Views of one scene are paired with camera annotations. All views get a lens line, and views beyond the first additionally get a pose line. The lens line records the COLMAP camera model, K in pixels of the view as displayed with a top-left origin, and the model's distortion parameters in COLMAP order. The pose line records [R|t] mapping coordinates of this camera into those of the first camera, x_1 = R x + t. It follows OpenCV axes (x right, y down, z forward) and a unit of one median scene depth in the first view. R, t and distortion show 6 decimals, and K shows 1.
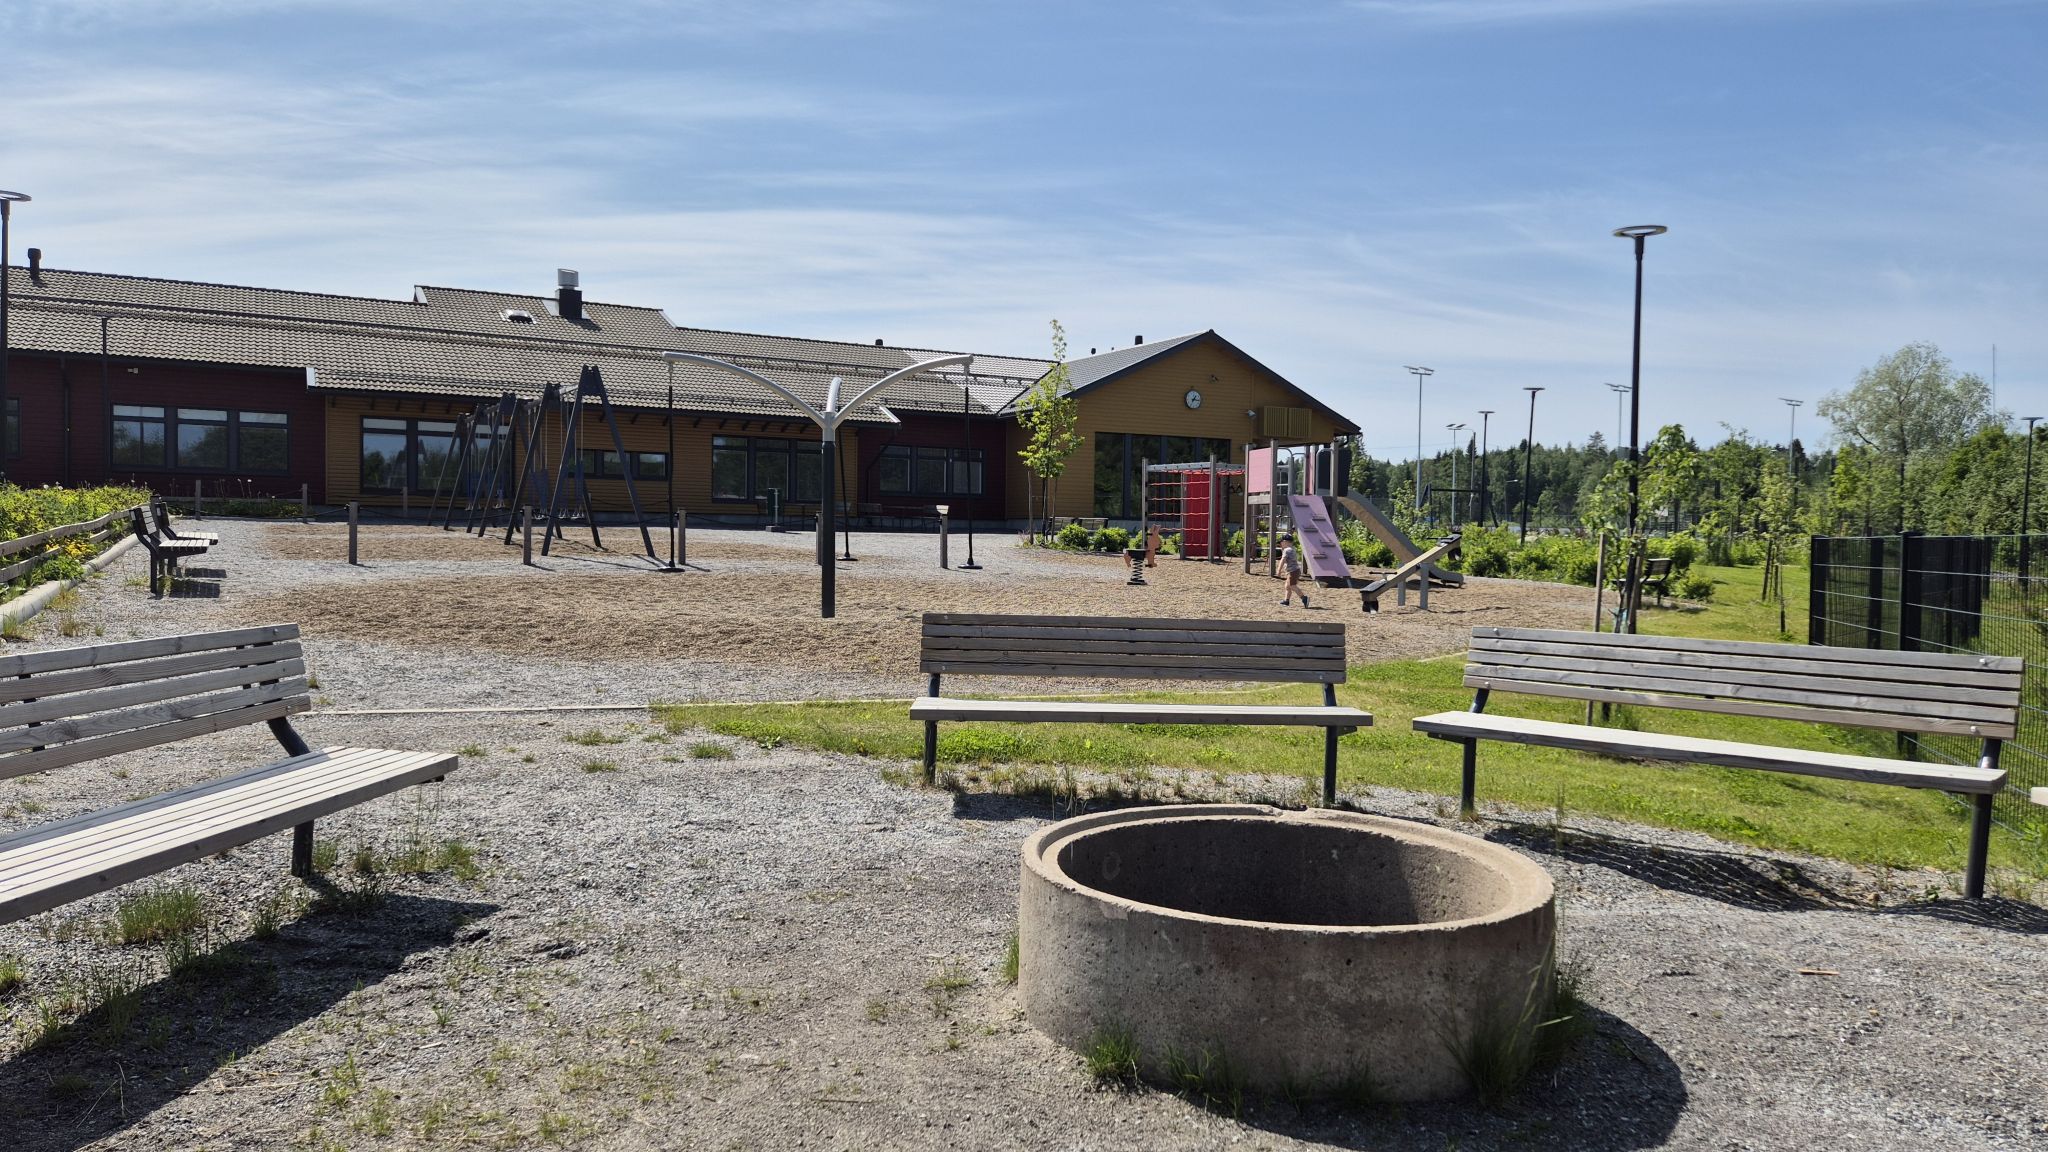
lens RADIAL K [[1339.8, 0, 1000.2], [0, 1339.8, 603.2], [0, 0, 1]] dist [-0.014008, -0.003223]
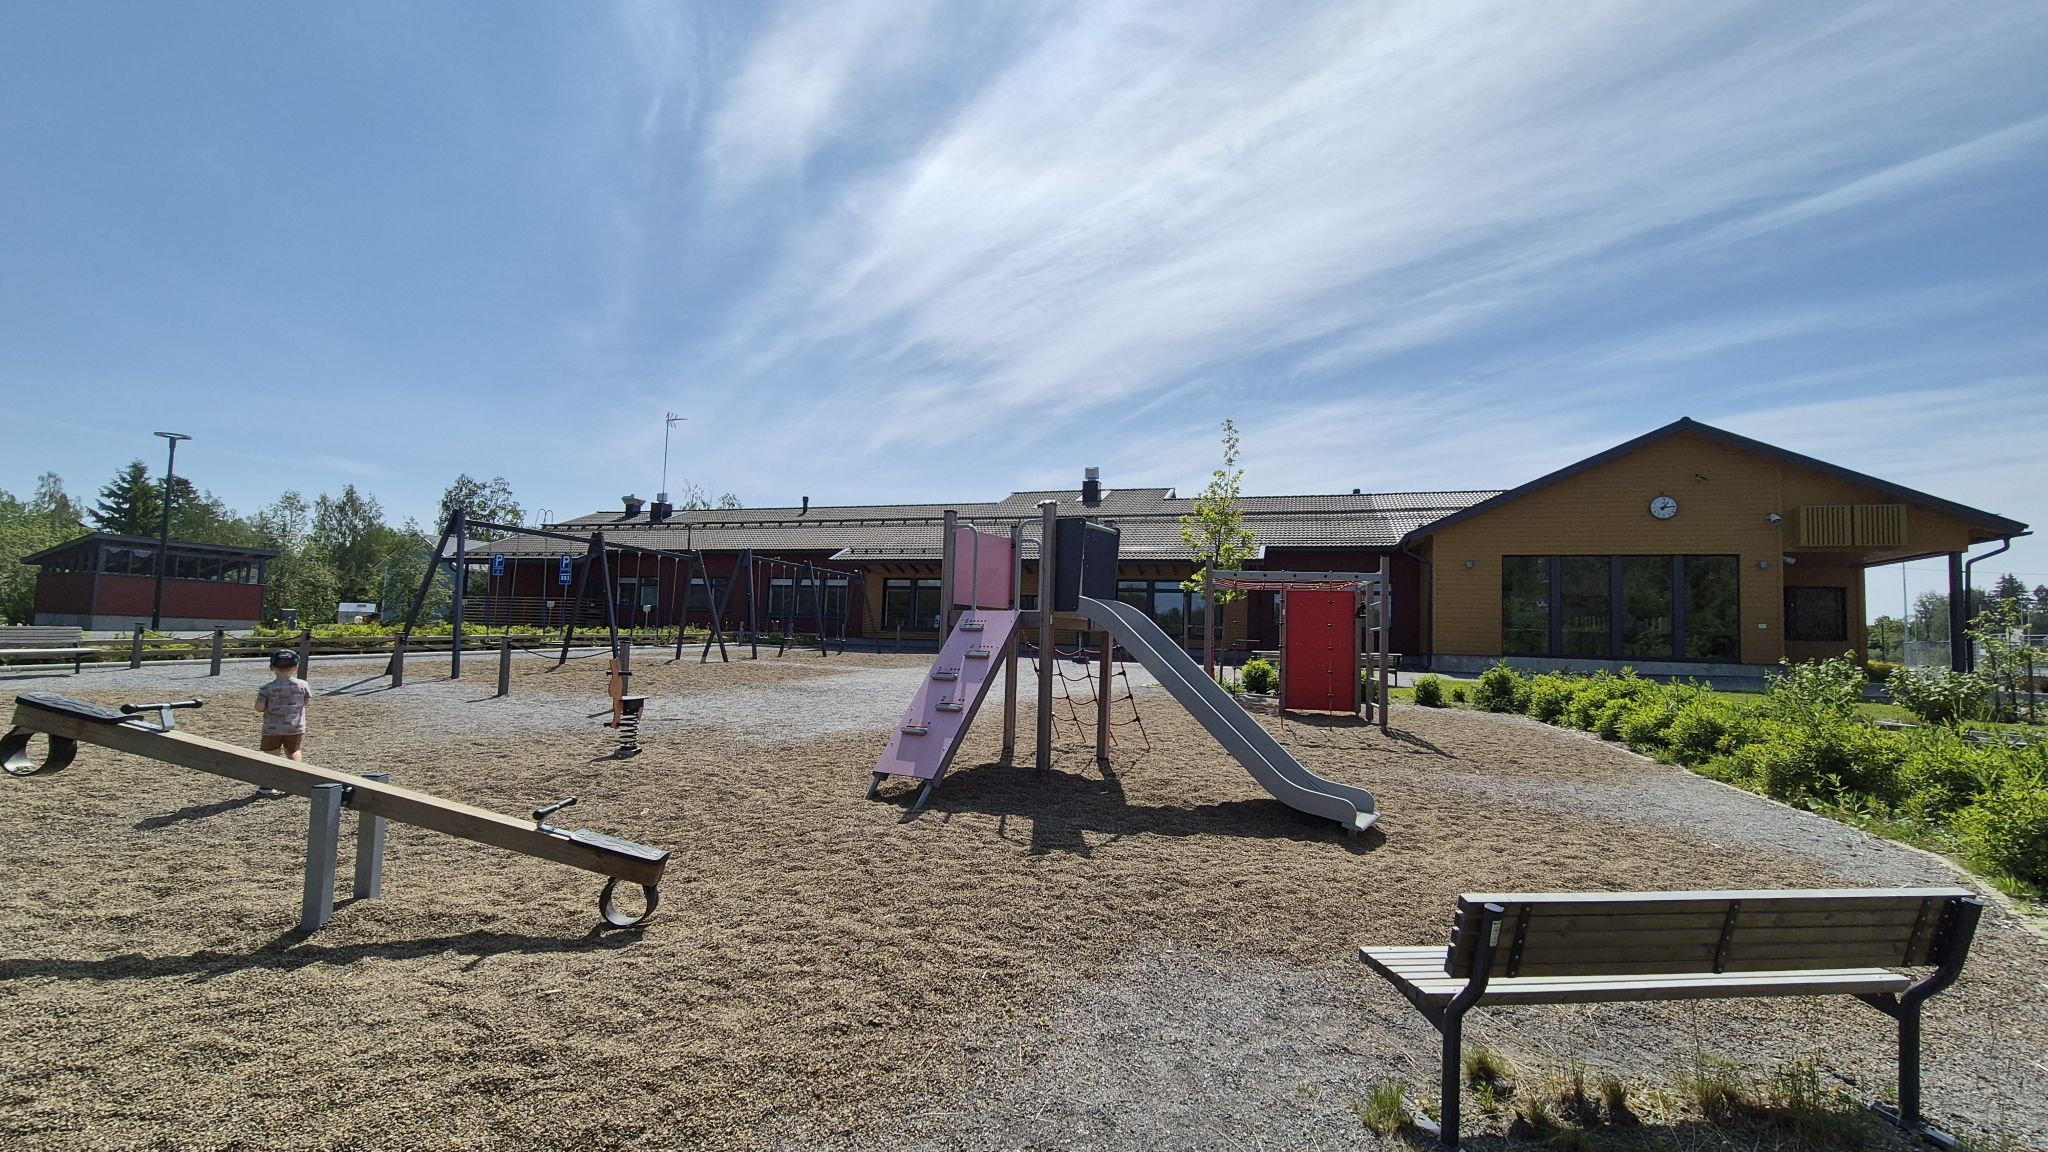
lens RADIAL K [[829.0, 0, 1024.0], [0, 829.0, 576.0], [0, 0, 1]] dist [-0.000085, -0.000043]
pose [[0.607868, -0.054064, -0.792195, 0.310833], [-0.065102, 0.990927, -0.117581, -0.029404], [0.791365, 0.123047, 0.598833, 0.419533]]
